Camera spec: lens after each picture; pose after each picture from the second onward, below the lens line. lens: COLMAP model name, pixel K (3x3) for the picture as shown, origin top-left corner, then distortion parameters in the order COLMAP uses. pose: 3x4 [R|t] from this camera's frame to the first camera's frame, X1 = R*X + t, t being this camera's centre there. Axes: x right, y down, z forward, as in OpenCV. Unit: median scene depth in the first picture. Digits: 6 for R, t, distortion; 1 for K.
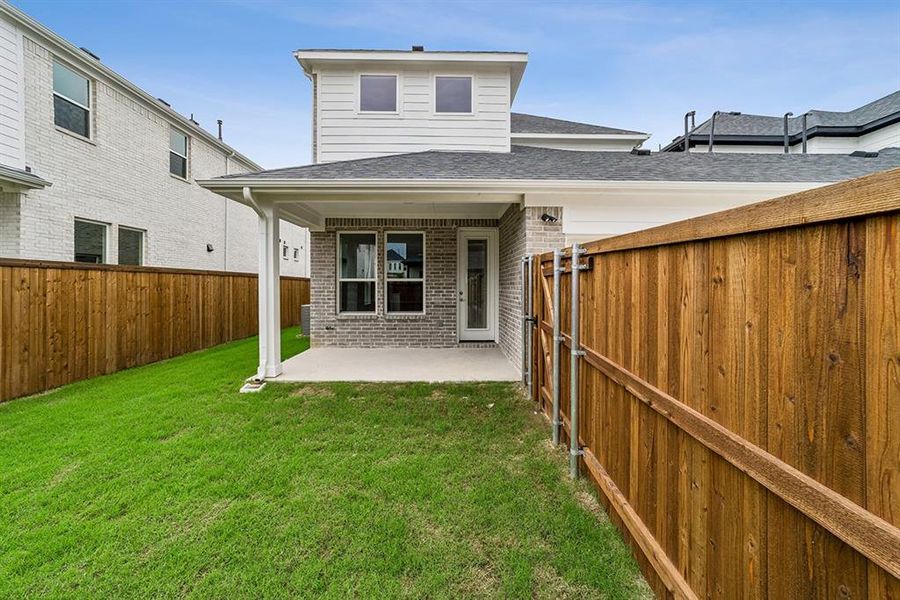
lens RADIAL K [[348.6, 0, 453.4], [0, 348.6, 300.7], [0, 0, 1]] dist [-0.001033, 0.000367]
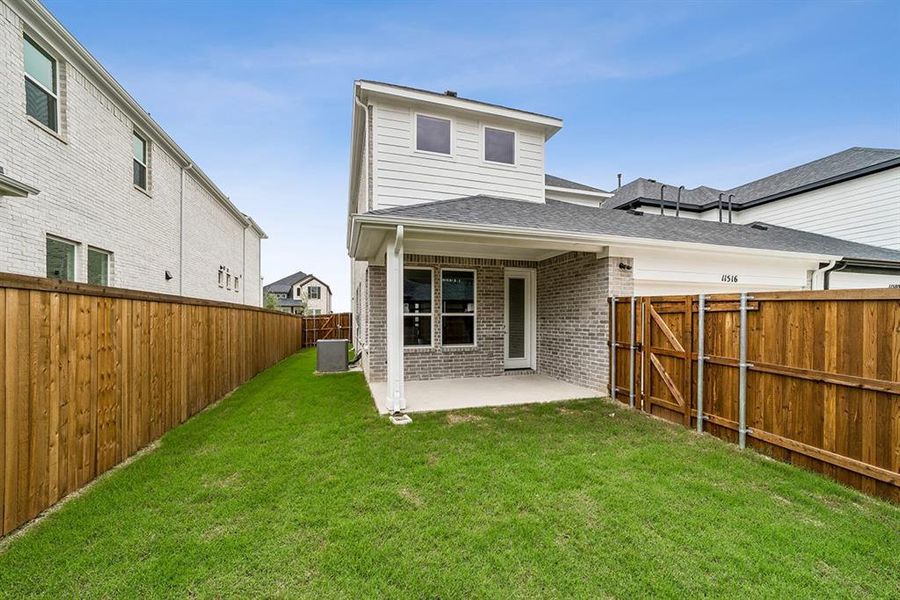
lens RADIAL K [[354.3, 0, 453.3], [0, 354.3, 338.6], [0, 0, 1]] dist [-0.002209, 0.000029]
pose [[0.957167, -0.017603, 0.289001, -0.472405], [0.013952, 0.999795, 0.014687, -0.002280], [-0.289200, -0.010025, 0.957216, -0.033808]]
